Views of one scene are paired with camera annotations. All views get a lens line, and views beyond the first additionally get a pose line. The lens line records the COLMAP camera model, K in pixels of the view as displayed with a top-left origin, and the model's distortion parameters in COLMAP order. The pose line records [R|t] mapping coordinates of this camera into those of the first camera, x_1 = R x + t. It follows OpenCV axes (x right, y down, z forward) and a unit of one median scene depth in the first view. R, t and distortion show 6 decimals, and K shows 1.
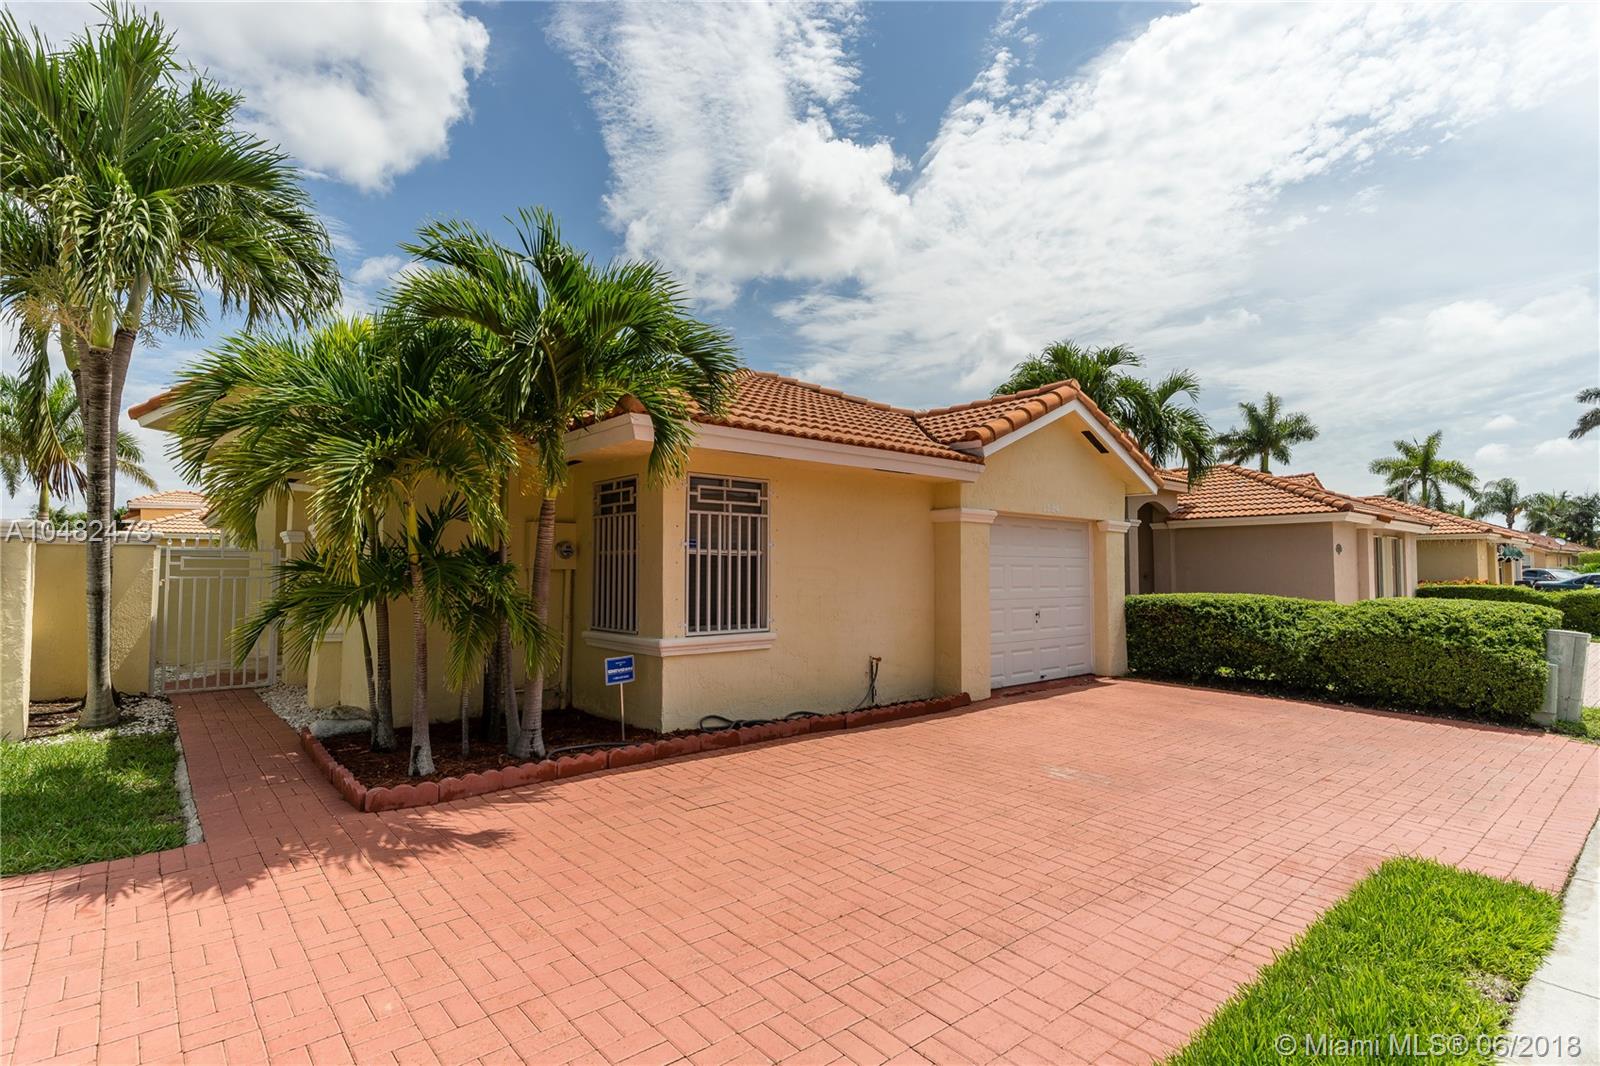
lens RADIAL K [[777.9, 0, 774.0], [0, 777.9, 536.4], [0, 0, 1]] dist [-0.000652, 0.000179]
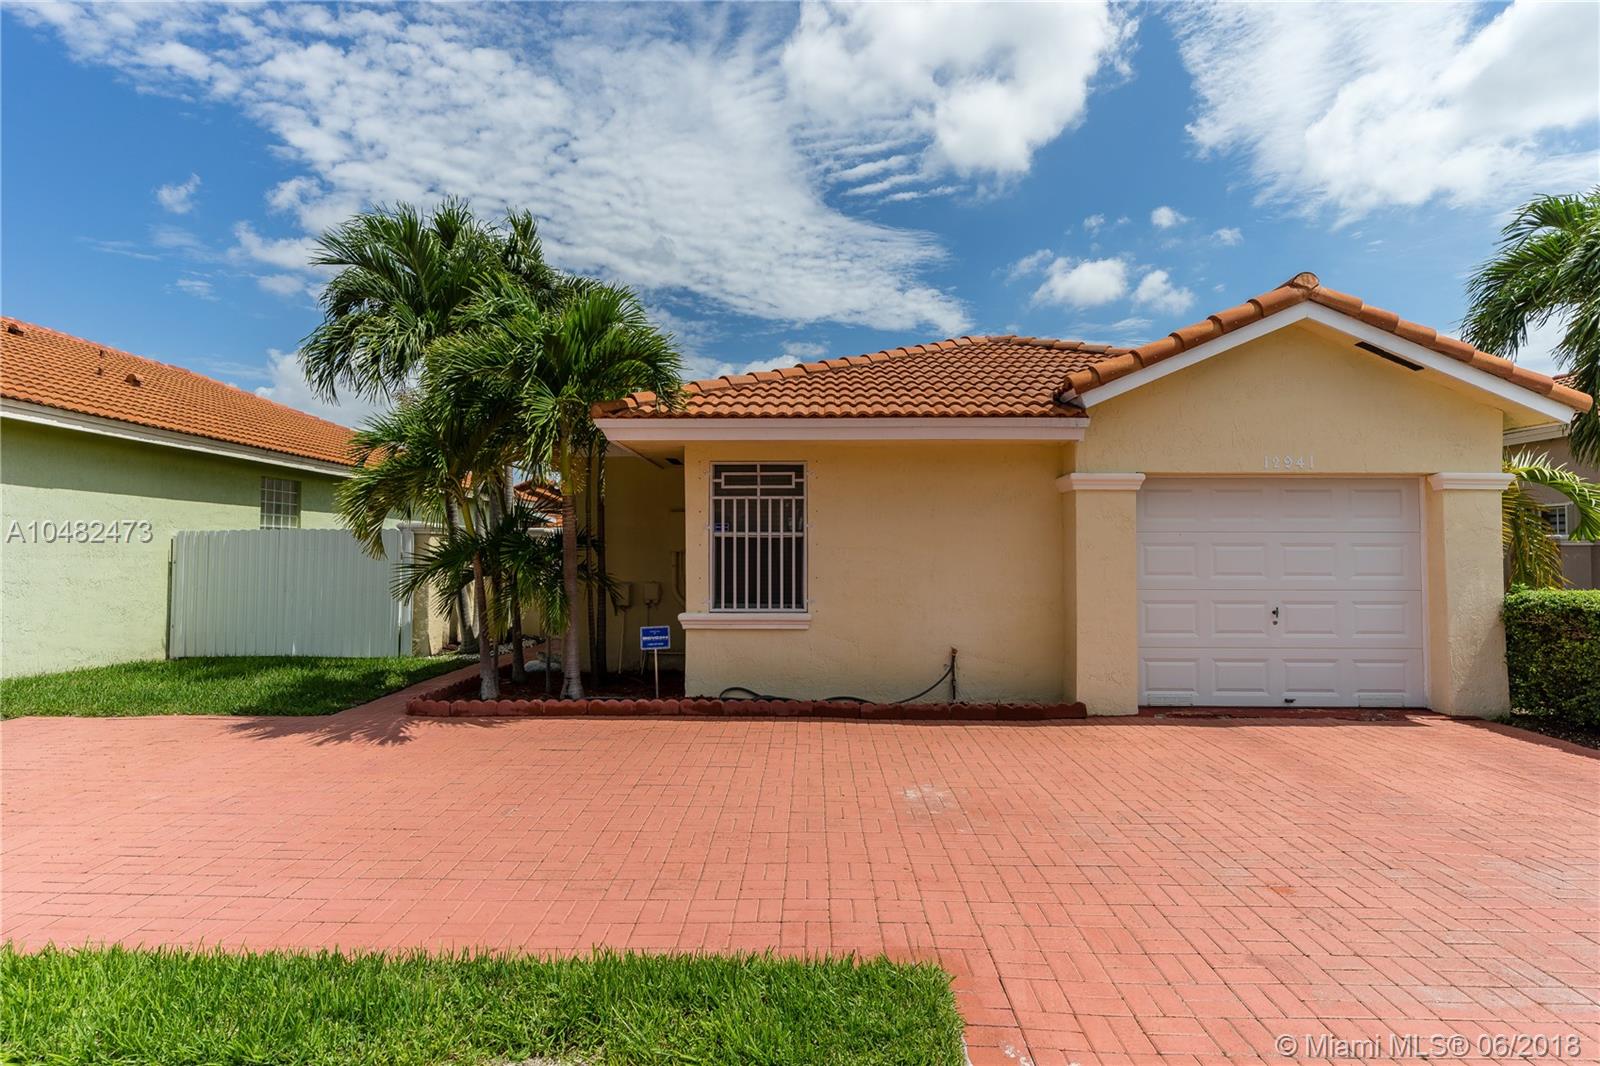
lens RADIAL K [[777.9, 0, 774.0], [0, 777.9, 536.4], [0, 0, 1]] dist [-0.000652, 0.000179]
pose [[0.753523, -0.017977, -0.657176, 0.635606], [0.029777, 0.999533, 0.006801, 0.016420], [0.656747, -0.024694, 0.753706, 0.222495]]
